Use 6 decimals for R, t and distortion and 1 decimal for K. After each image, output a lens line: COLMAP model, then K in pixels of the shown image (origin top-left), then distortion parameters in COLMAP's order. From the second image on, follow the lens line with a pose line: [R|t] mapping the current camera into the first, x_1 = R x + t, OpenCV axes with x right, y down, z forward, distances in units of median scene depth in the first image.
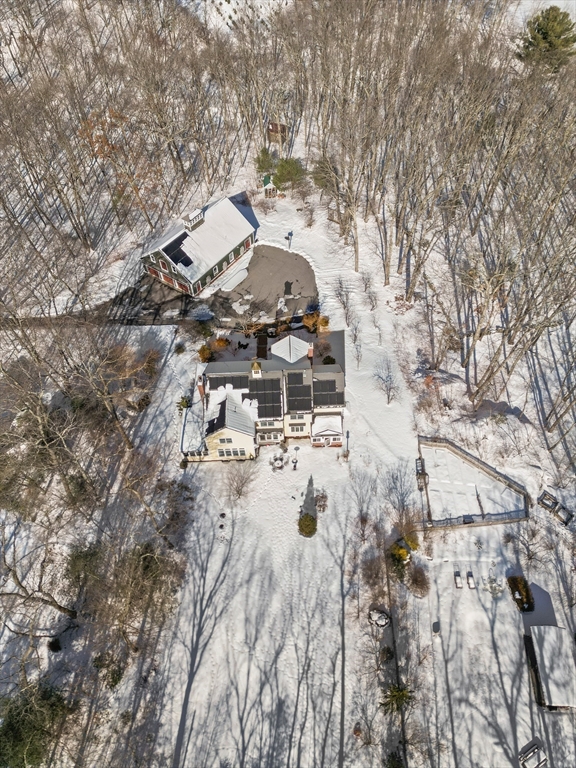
lens RADIAL K [[529.1, 0, 288.0], [0, 529.1, 384.0], [0, 0, 1]] dist [0.115919, -0.123978]
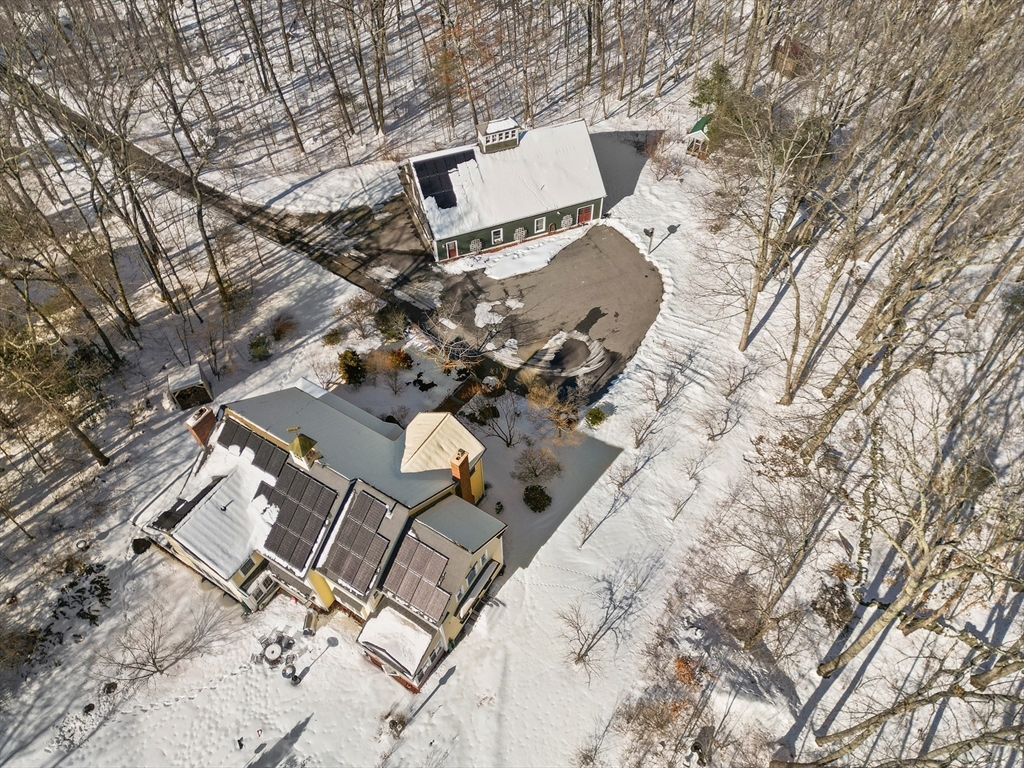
lens RADIAL K [[705.4, 0, 512.0], [0, 705.4, 384.0], [0, 0, 1]] dist [0.115919, -0.123978]
pose [[0.831237, 0.452855, -0.322441, 0.191265], [-0.451027, 0.888448, 0.085063, -0.155212], [0.324993, 0.074722, 0.942760, 0.349623]]
